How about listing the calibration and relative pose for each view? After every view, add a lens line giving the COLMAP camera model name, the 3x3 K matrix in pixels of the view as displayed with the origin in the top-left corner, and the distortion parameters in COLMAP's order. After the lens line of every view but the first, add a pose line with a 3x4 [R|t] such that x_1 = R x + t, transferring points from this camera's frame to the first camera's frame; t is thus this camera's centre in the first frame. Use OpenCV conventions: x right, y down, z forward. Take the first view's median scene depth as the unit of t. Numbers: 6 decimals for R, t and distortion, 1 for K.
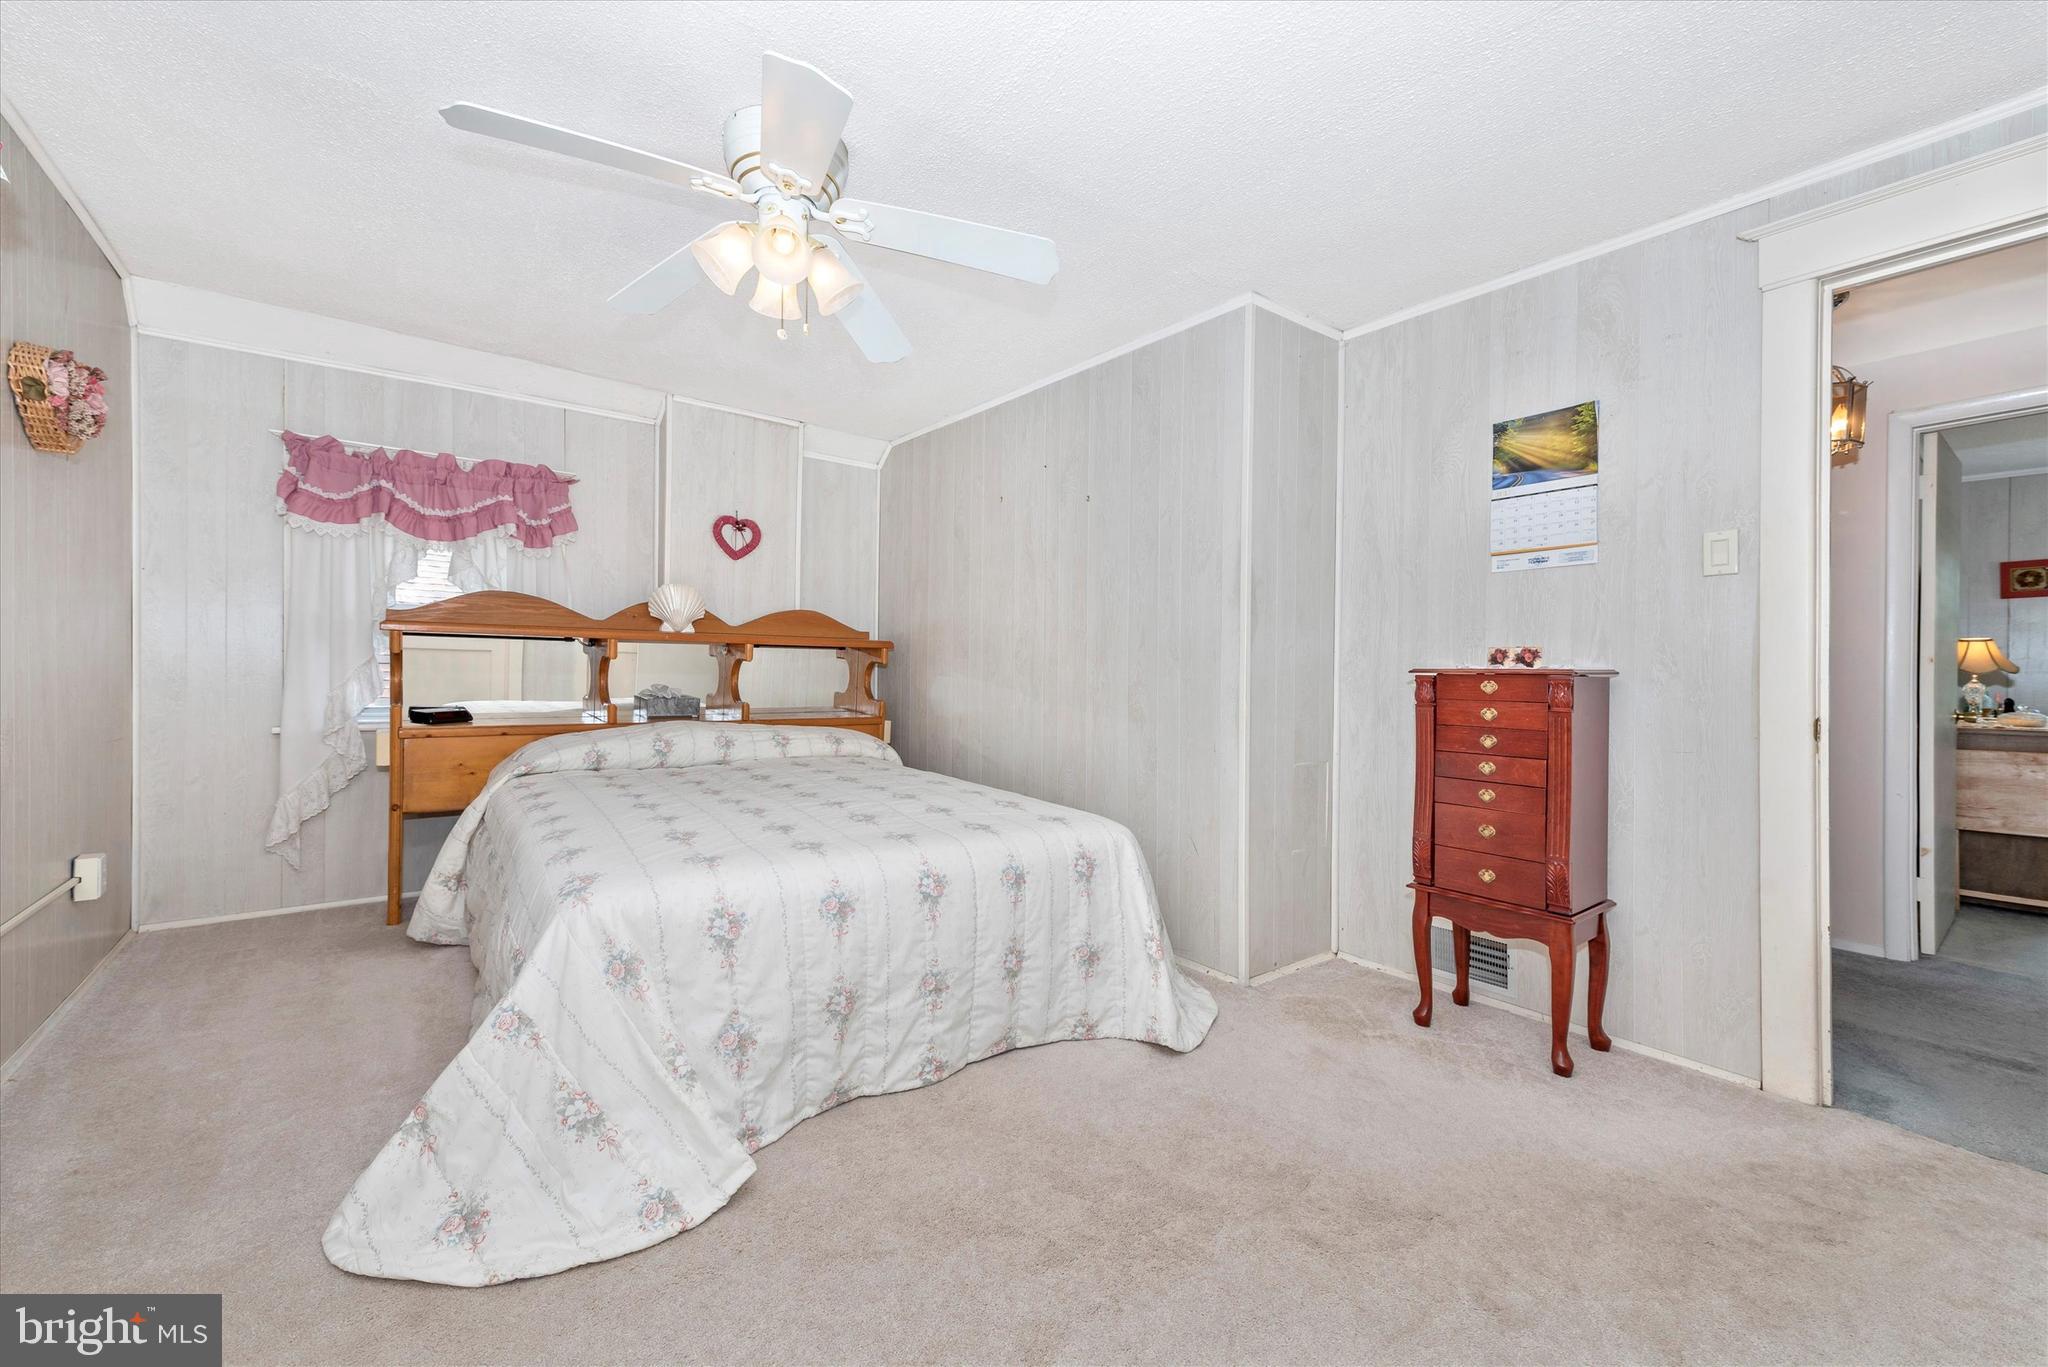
lens RADIAL K [[806.0, 0, 1077.9], [0, 806.0, 667.1], [0, 0, 1]] dist [0.006594, -0.001029]
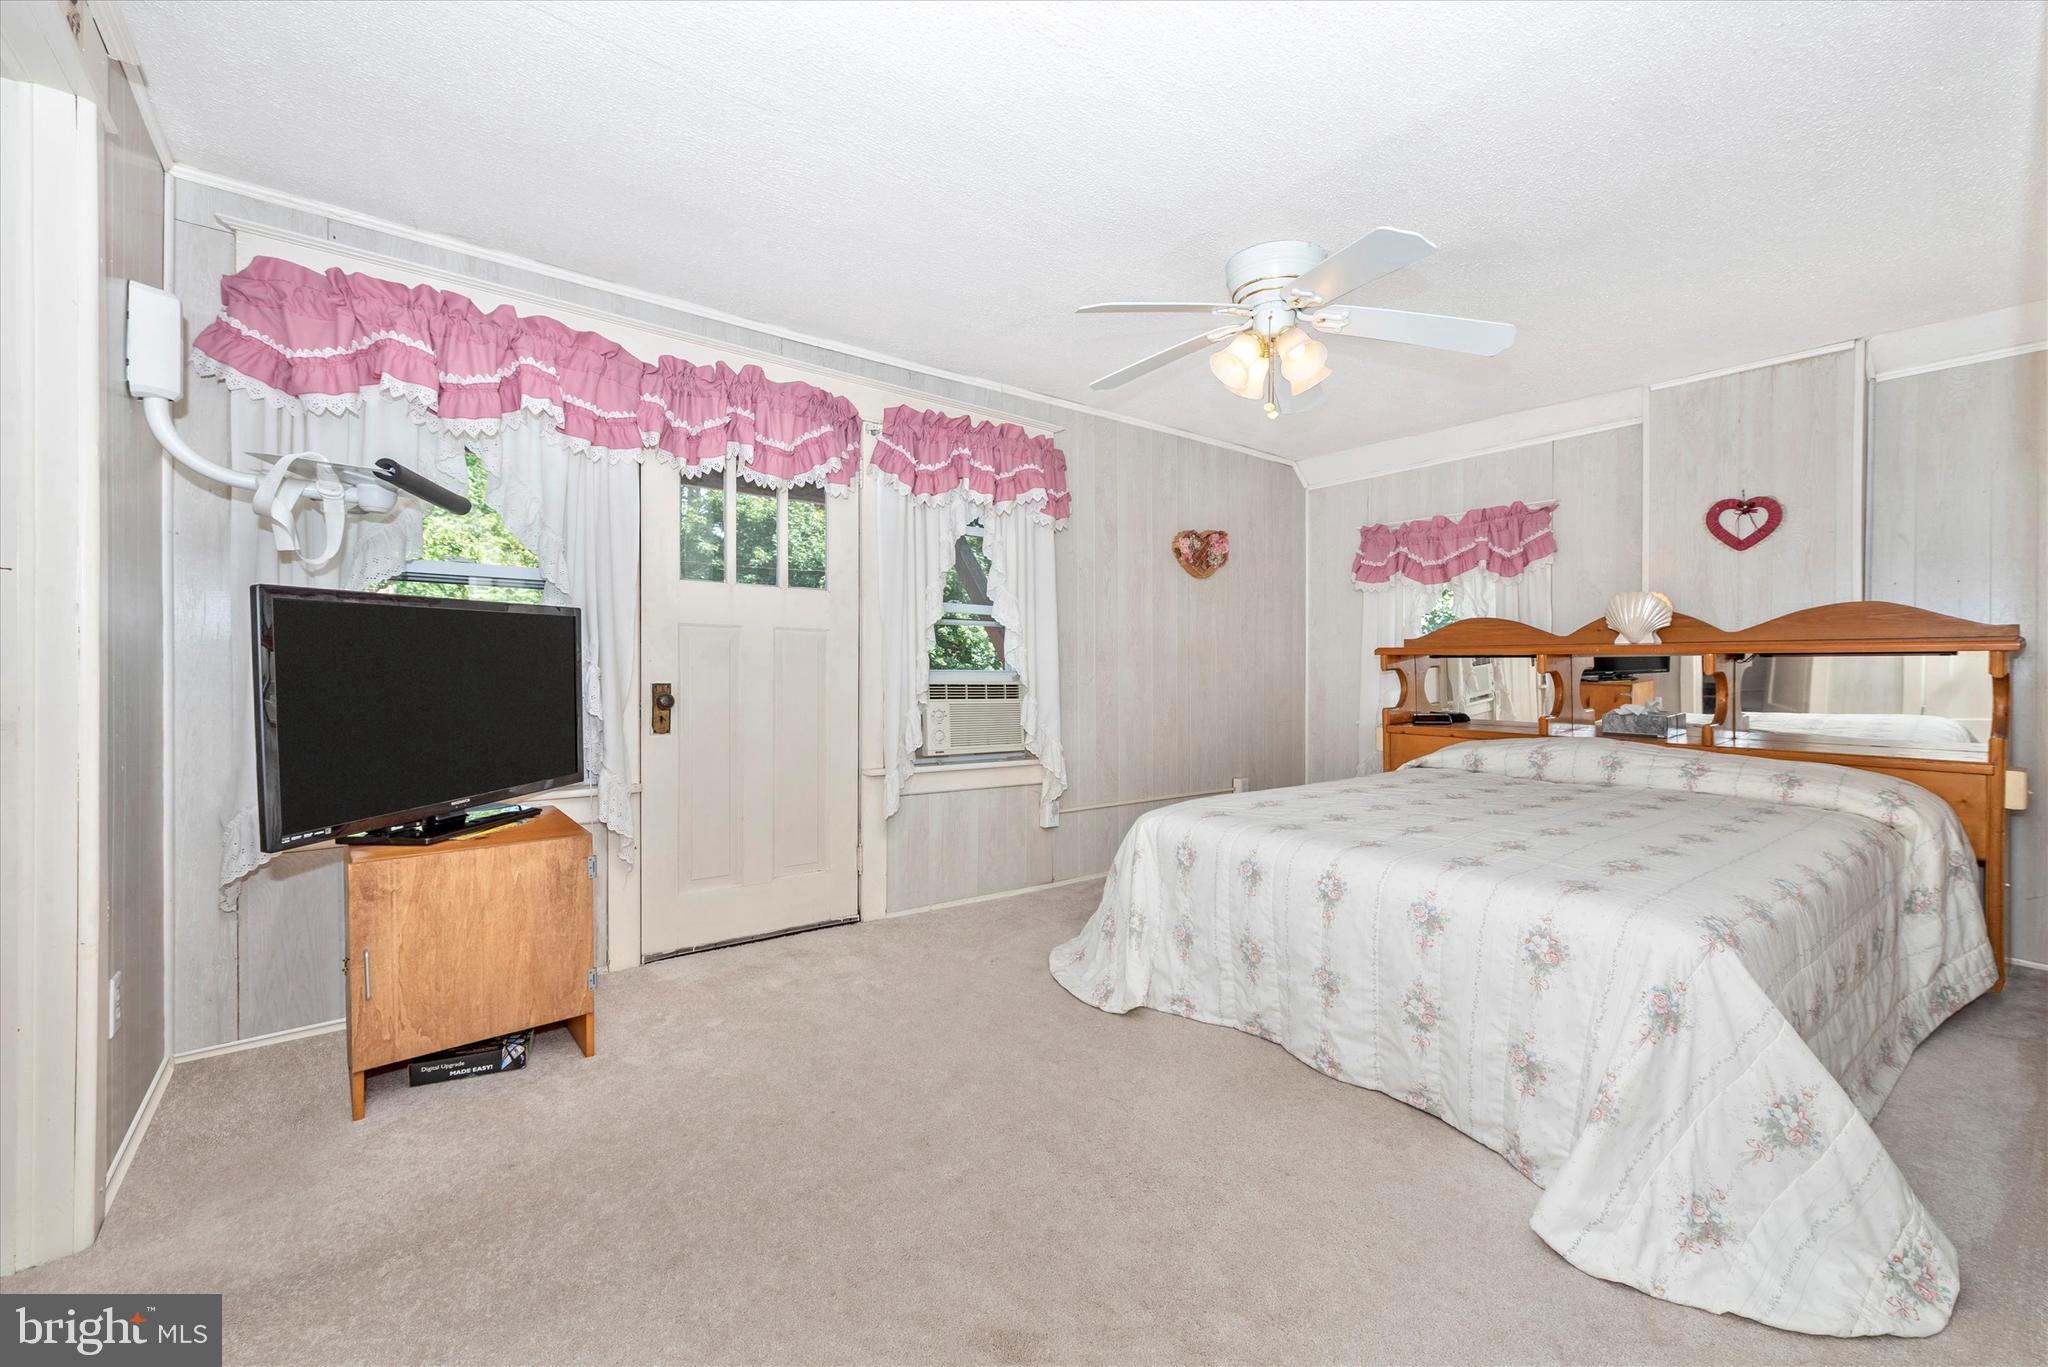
lens RADIAL K [[806.0, 0, 1029.4], [0, 806.0, 683.9], [0, 0, 1]] dist [0.006594, -0.001029]
pose [[-0.011066, 0.000547, -0.999939, 0.490875], [-0.003625, 0.999993, 0.000587, 0.005246], [0.999932, 0.003631, -0.011063, 0.352133]]
